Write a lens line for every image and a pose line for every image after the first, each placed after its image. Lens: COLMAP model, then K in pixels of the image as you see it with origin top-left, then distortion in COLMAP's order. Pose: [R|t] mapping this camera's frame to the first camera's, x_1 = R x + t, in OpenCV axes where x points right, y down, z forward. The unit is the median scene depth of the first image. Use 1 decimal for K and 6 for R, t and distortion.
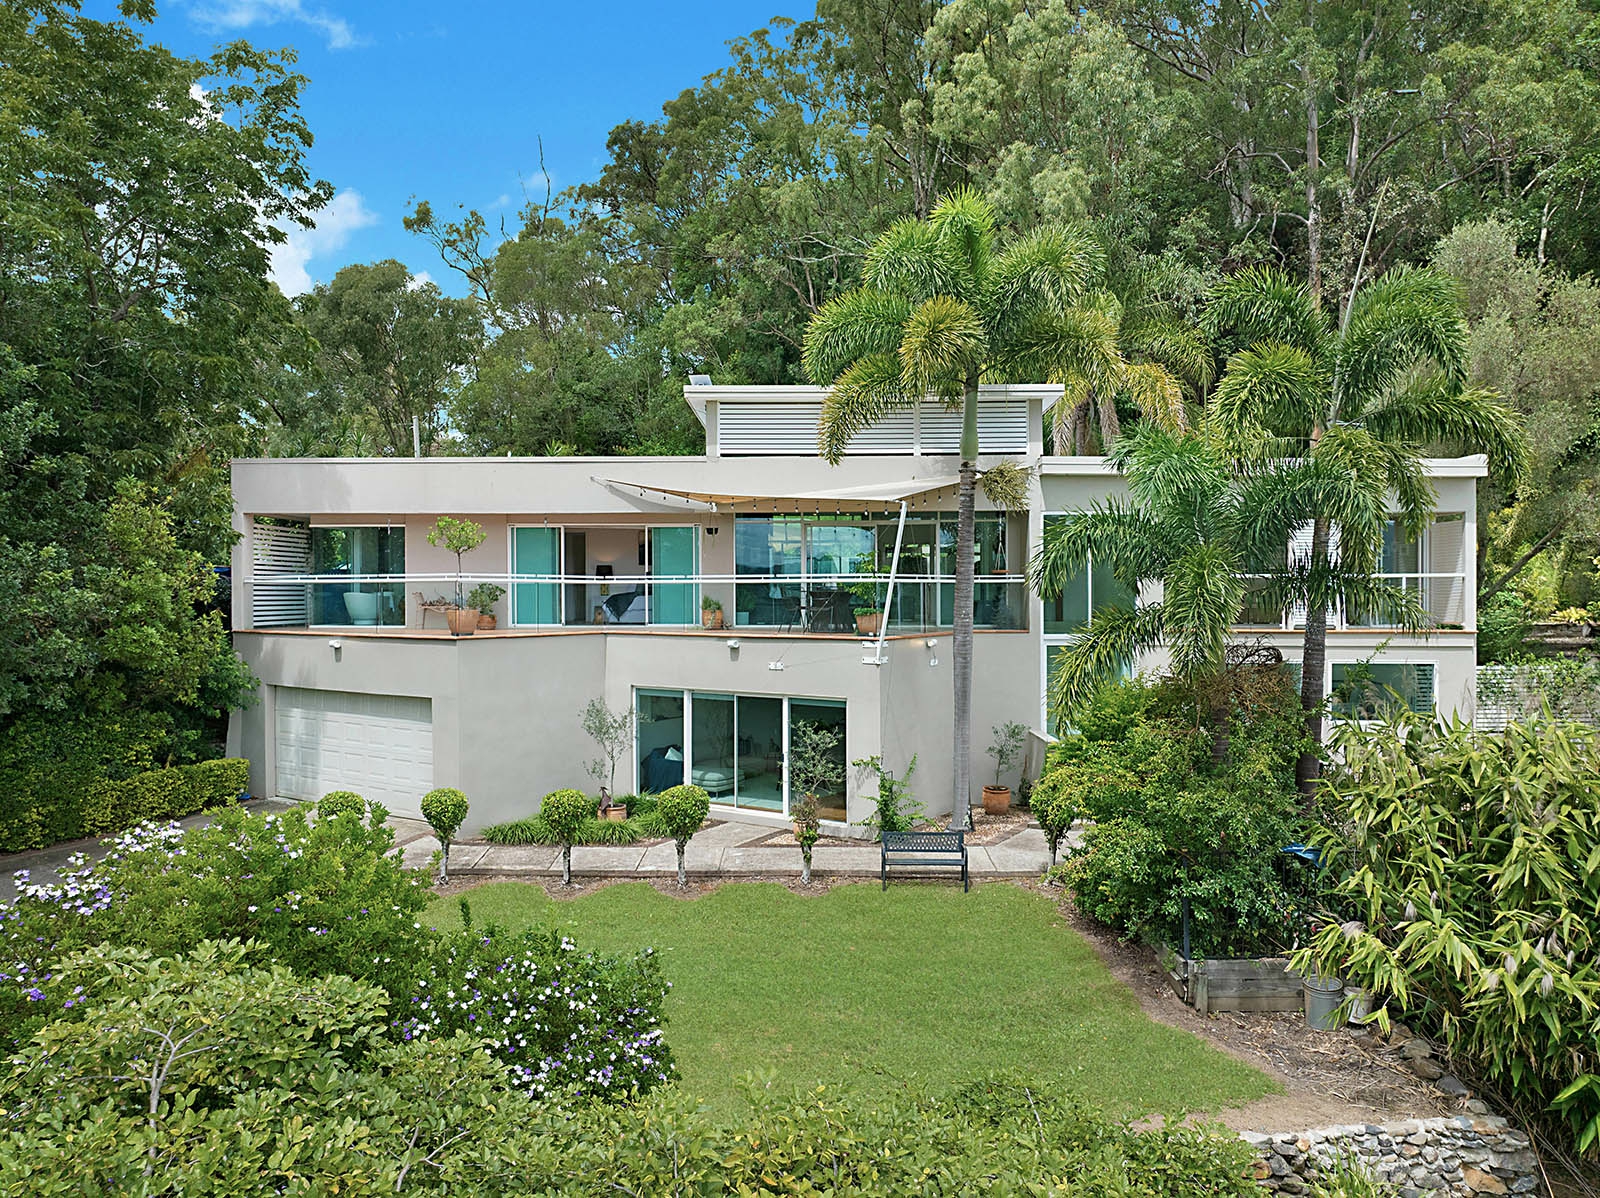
lens RADIAL K [[1256.1, 0, 798.2], [0, 1256.1, 598.5], [0, 0, 1]] dist [-0.003770, 0.000490]
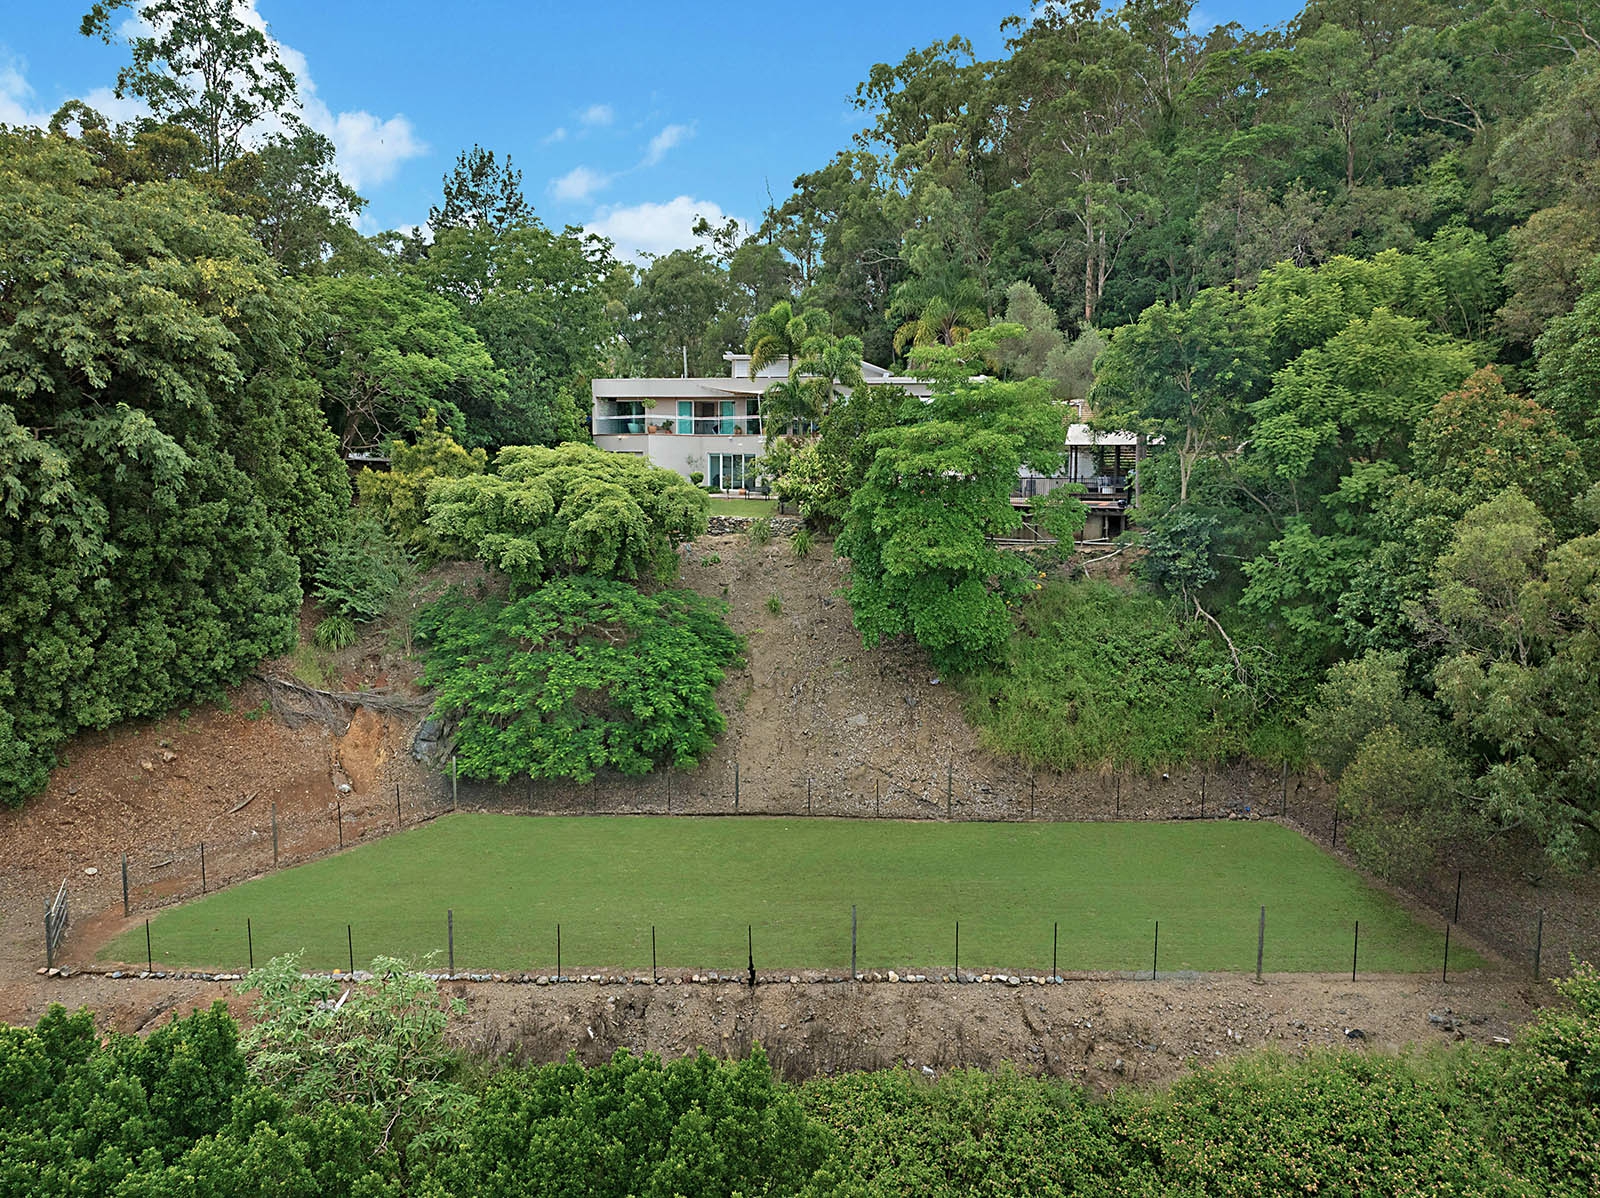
lens RADIAL K [[1114.0, 0, 793.7], [0, 1114.0, 595.3], [0, 0, 1]] dist [0.000029, -0.000421]
pose [[0.961369, 0.043460, -0.271810, 0.796616], [-0.011140, 0.992792, 0.119335, 0.085778], [0.275037, -0.111697, 0.954923, -1.547241]]
